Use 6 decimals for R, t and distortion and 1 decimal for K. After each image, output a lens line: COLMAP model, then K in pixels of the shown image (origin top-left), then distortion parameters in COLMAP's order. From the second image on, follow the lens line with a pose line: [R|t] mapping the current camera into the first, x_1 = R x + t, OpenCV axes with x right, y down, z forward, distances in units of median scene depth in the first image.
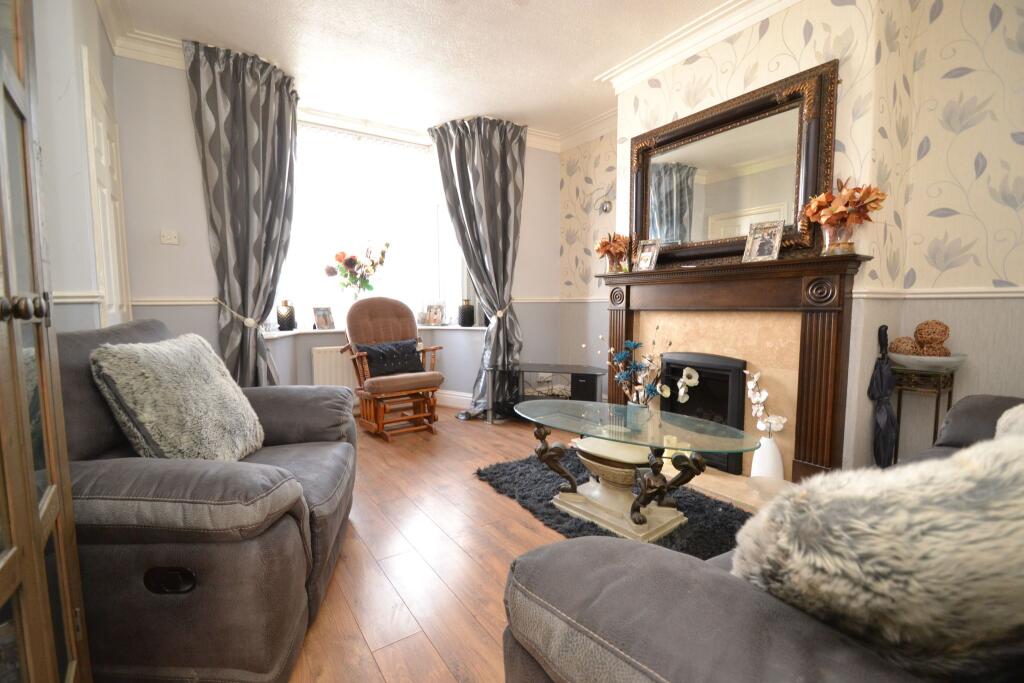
lens RADIAL K [[444.7, 0, 512.0], [0, 444.7, 341.5], [0, 0, 1]] dist [-0.002887, -0.000401]
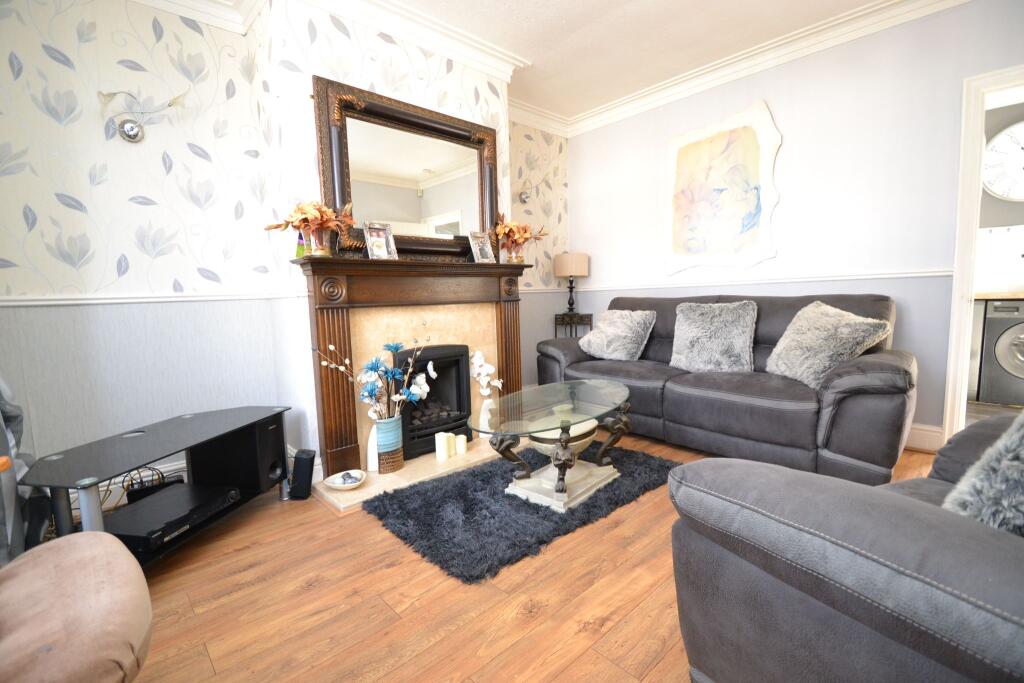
lens RADIAL K [[458.0, 0, 512.0], [0, 458.0, 329.4], [0, 0, 1]] dist [-0.000188, -0.000017]
pose [[-0.146495, -0.096521, 0.984491, -0.696017], [0.085138, 0.990305, 0.109760, -0.120329], [-0.985541, 0.099897, -0.136857, 1.015609]]
